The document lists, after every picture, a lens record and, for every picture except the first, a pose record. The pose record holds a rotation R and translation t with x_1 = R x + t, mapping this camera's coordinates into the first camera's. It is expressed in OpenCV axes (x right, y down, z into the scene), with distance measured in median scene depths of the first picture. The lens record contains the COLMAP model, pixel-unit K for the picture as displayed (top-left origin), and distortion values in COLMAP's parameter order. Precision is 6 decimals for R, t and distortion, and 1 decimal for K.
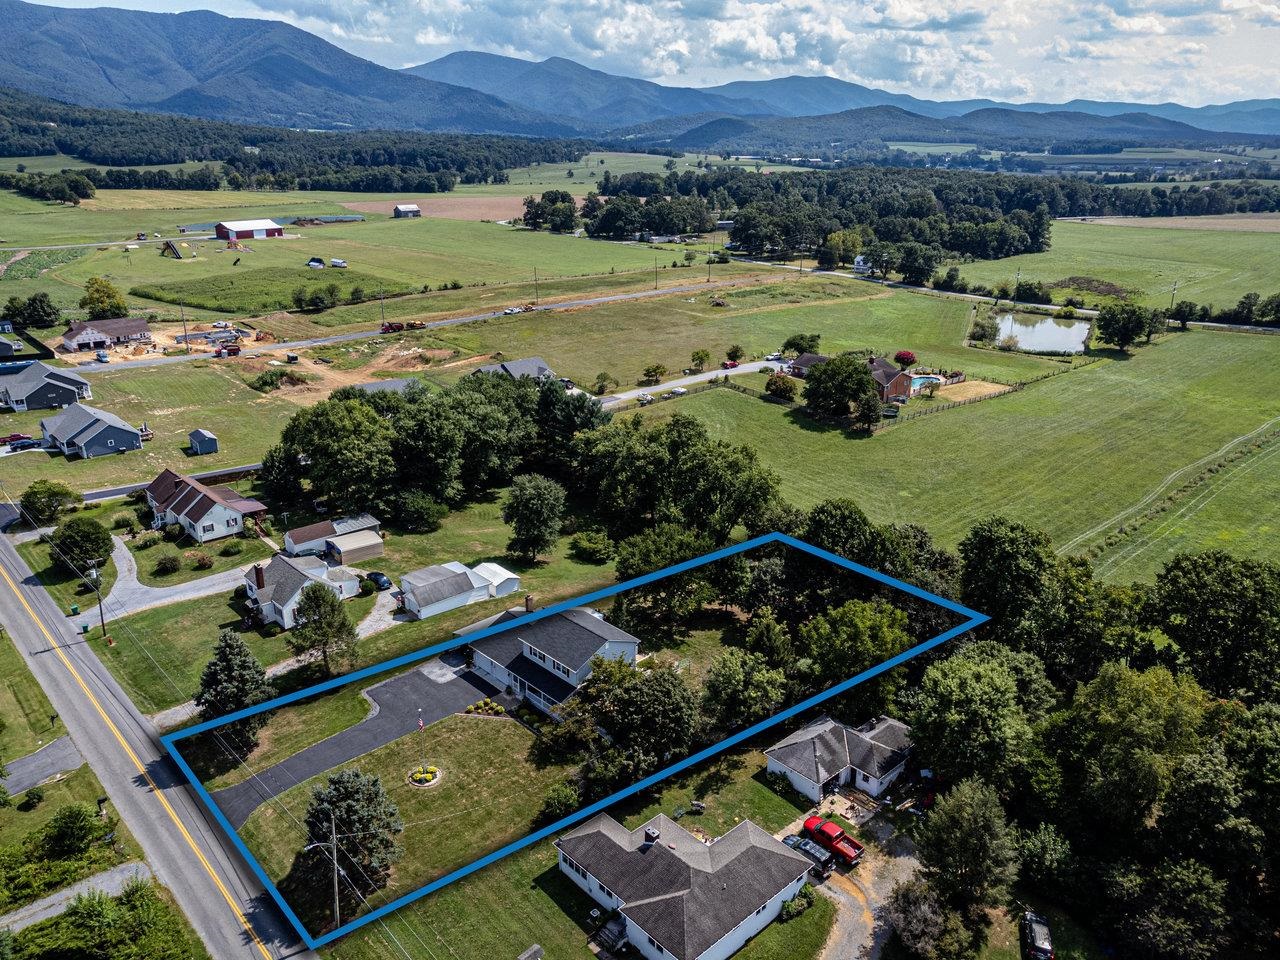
lens RADIAL K [[952.7, 0, 635.2], [0, 952.7, 462.3], [0, 0, 1]] dist [0.027276, 0.004281]
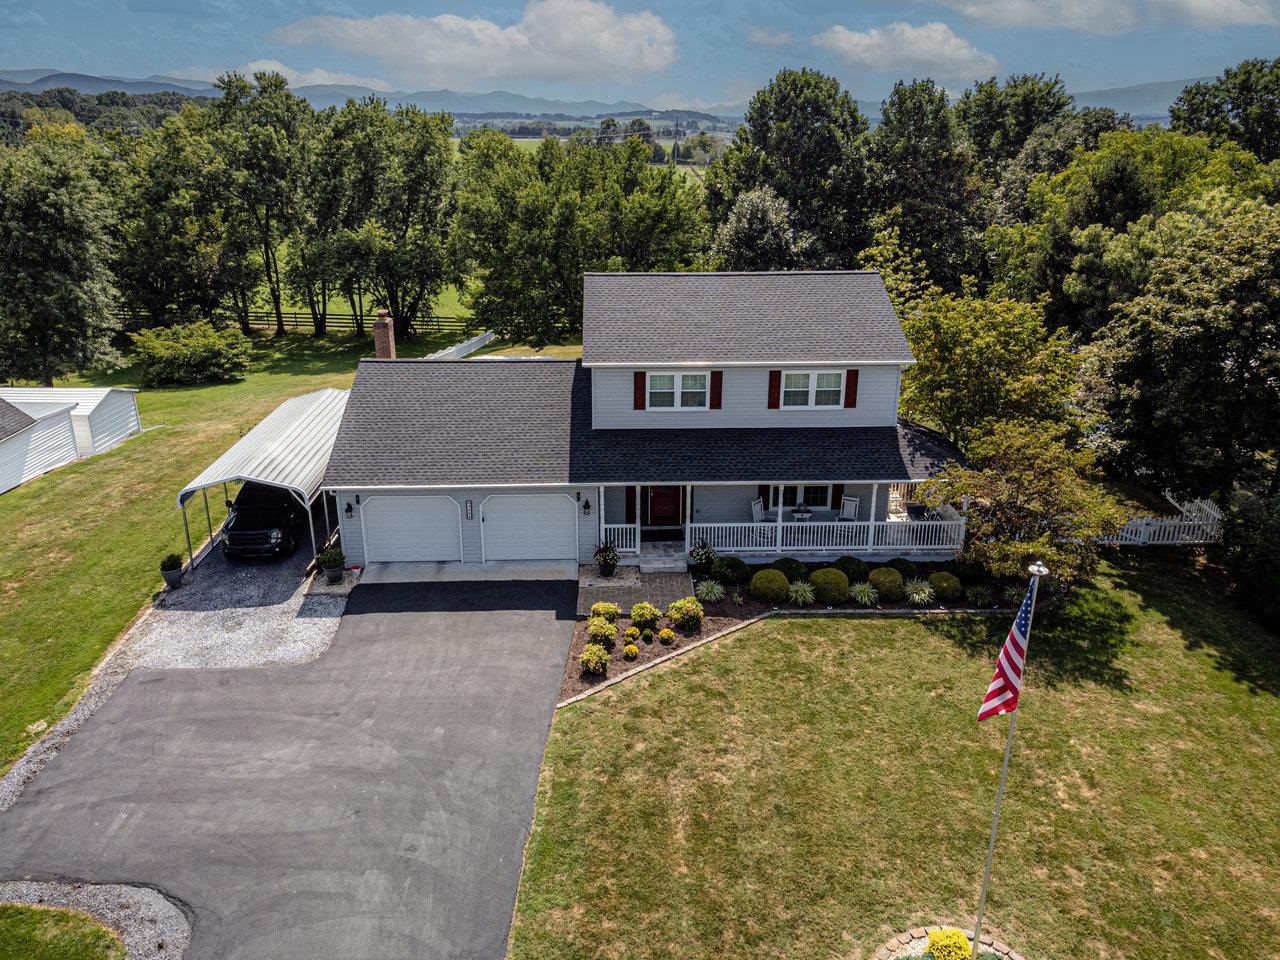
lens RADIAL K [[952.7, 0, 635.2], [0, 952.7, 462.3], [0, 0, 1]] dist [0.027276, 0.004281]
pose [[0.664948, -0.247483, 0.704695, -0.114765], [0.240613, 0.964187, 0.111573, 0.069023], [-0.707071, 0.095369, 0.700682, 0.303747]]
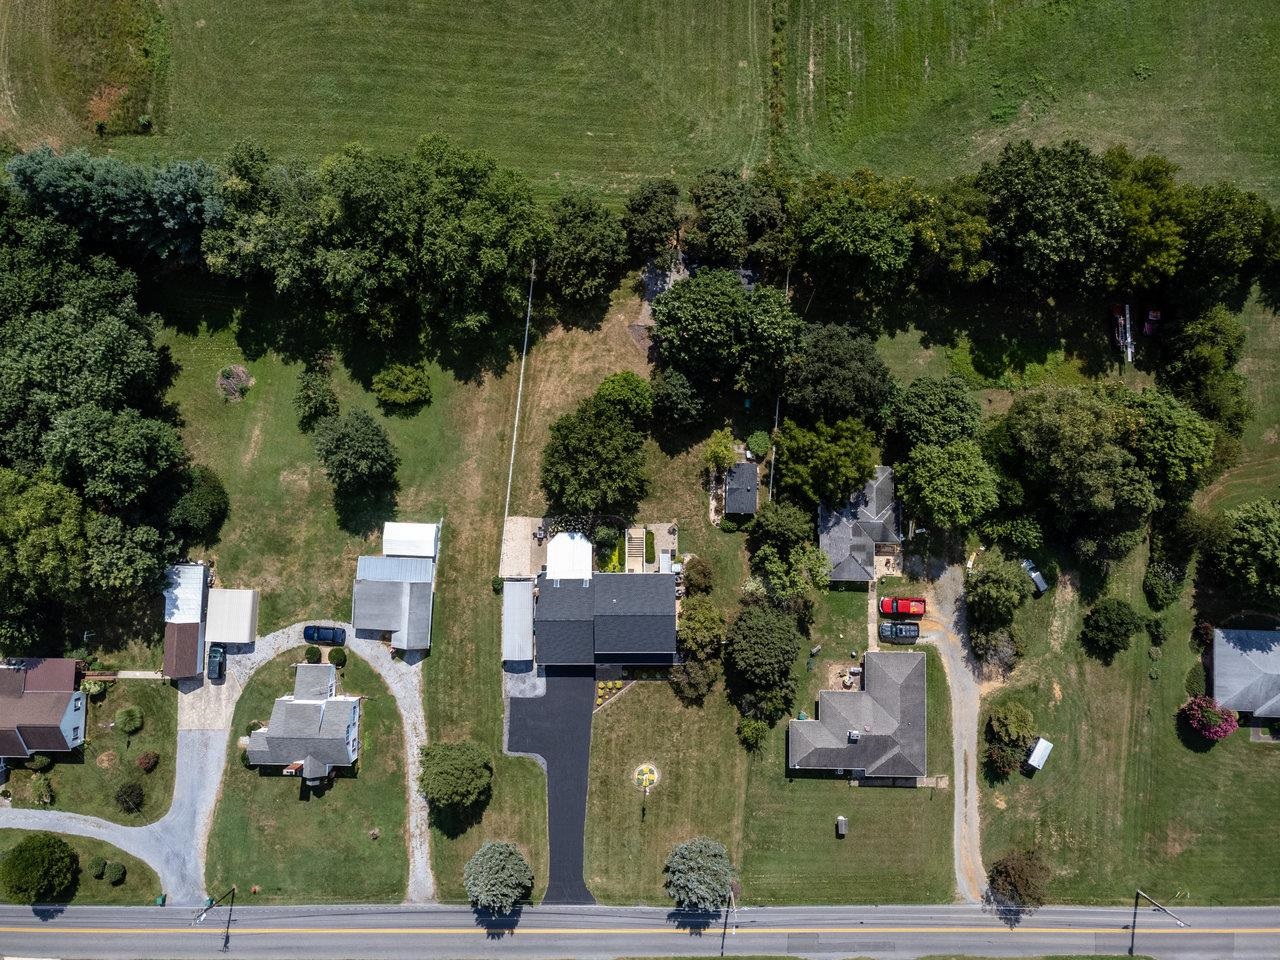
lens RADIAL K [[944.3, 0, 640.0], [0, 944.3, 480.0], [0, 0, 1]] dist [0.037077, -0.001552]
pose [[0.686984, -0.725903, 0.033424, 0.006917], [0.239228, 0.269355, 0.932855, -0.324486], [-0.686165, -0.632861, 0.358699, 0.263689]]
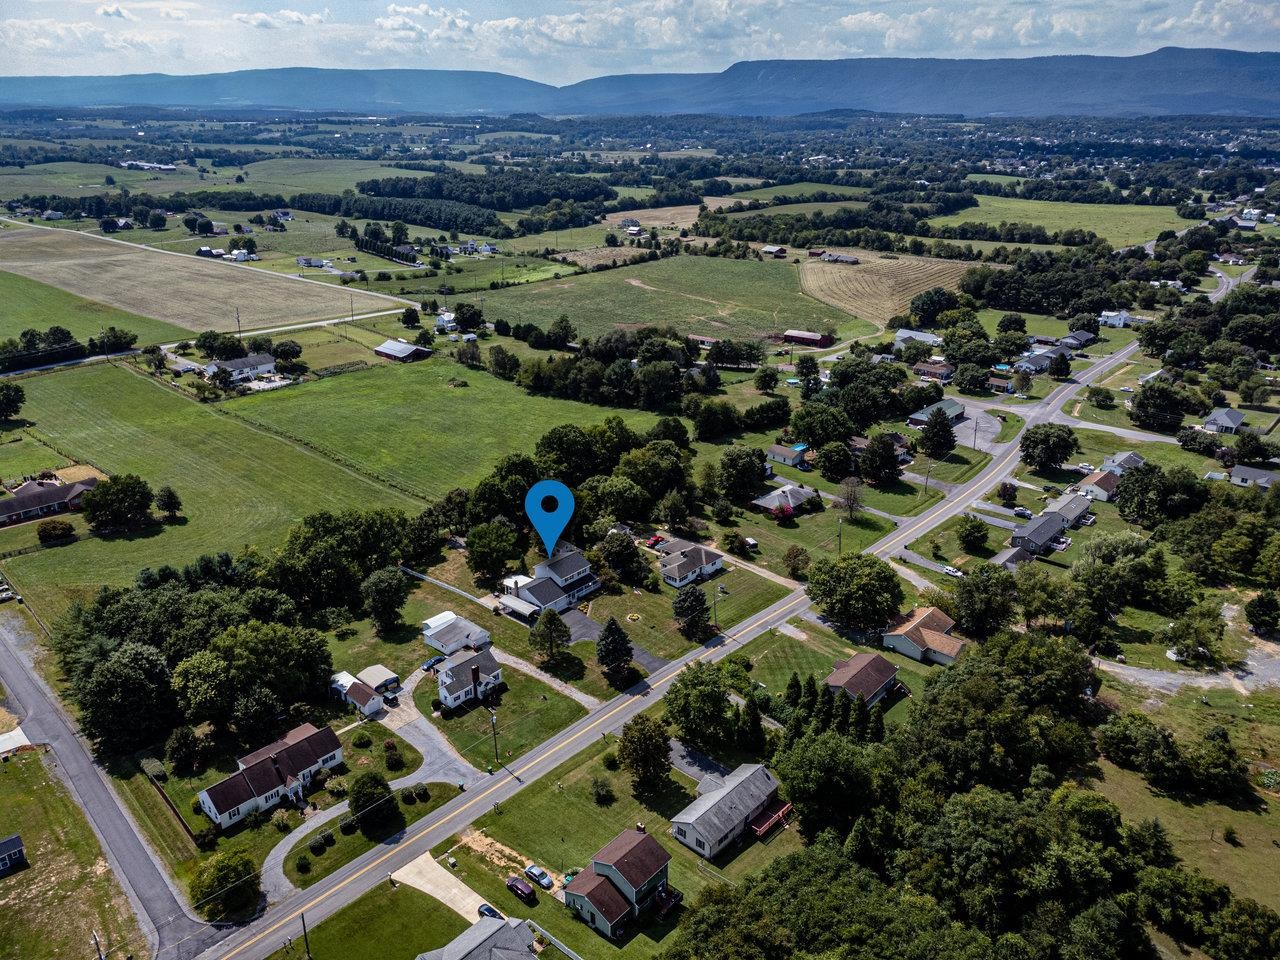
lens RADIAL K [[944.3, 0, 640.0], [0, 944.3, 480.0], [0, 0, 1]] dist [0.037077, -0.001552]
pose [[-0.096738, -0.369575, 0.924152, -0.714385], [0.319150, 0.867960, 0.380511, -0.264357], [-0.942754, 0.331753, 0.033985, 0.265605]]
